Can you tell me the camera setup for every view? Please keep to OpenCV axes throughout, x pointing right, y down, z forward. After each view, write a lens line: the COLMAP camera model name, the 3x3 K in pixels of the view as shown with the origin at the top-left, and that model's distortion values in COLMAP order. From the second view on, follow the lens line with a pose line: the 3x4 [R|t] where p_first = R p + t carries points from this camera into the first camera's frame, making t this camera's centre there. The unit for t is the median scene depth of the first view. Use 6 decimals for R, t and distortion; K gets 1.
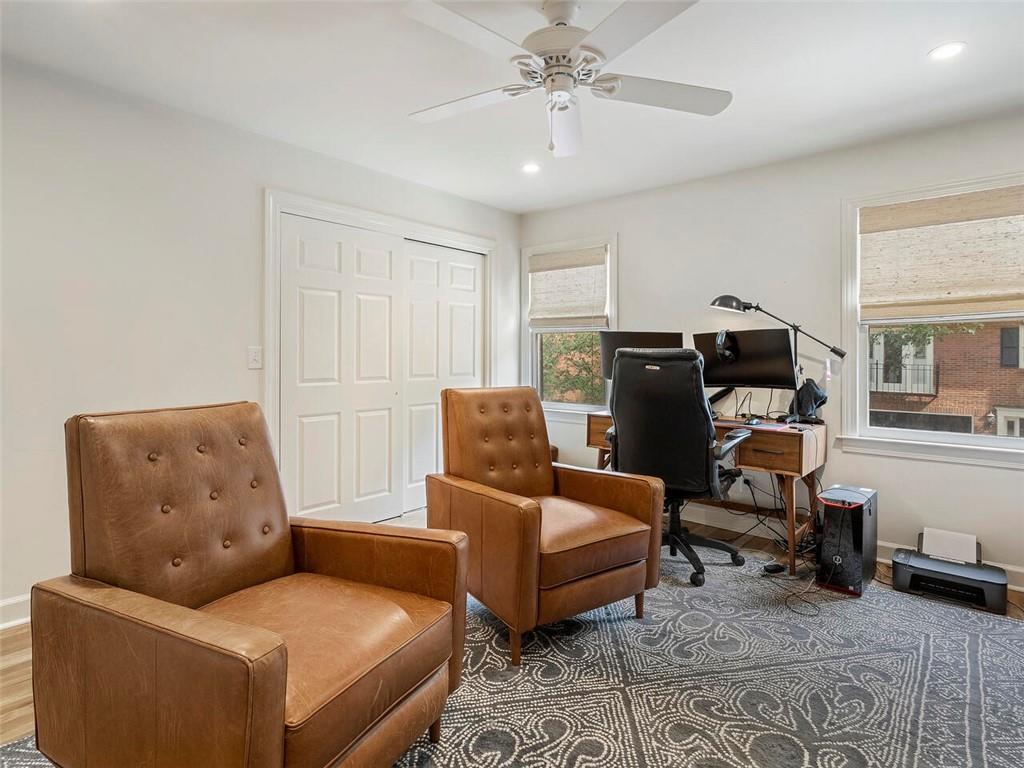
lens RADIAL K [[536.4, 0, 509.2], [0, 536.4, 370.8], [0, 0, 1]] dist [-0.002478, 0.000444]
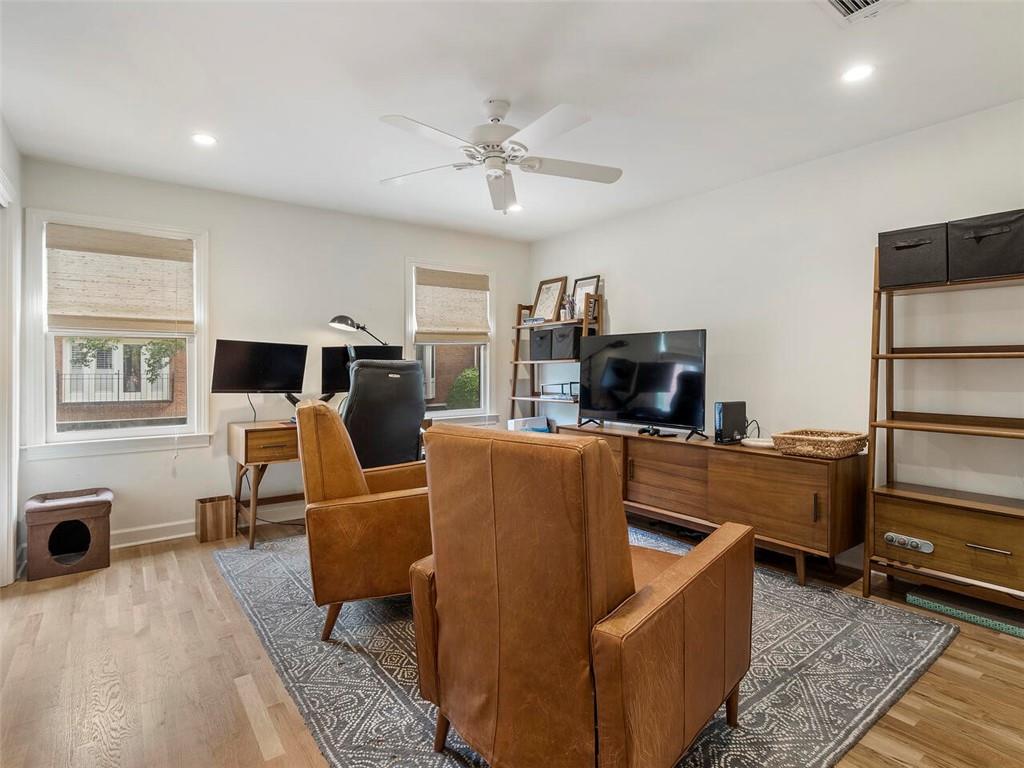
lens RADIAL K [[525.1, 0, 505.9], [0, 525.1, 388.1], [0, 0, 1]] dist [-0.002735, 0.001074]
pose [[0.230739, -0.048708, 0.971796, -0.637715], [0.034086, 0.998538, 0.041956, -0.014929], [-0.972418, 0.023444, 0.232062, 0.364467]]
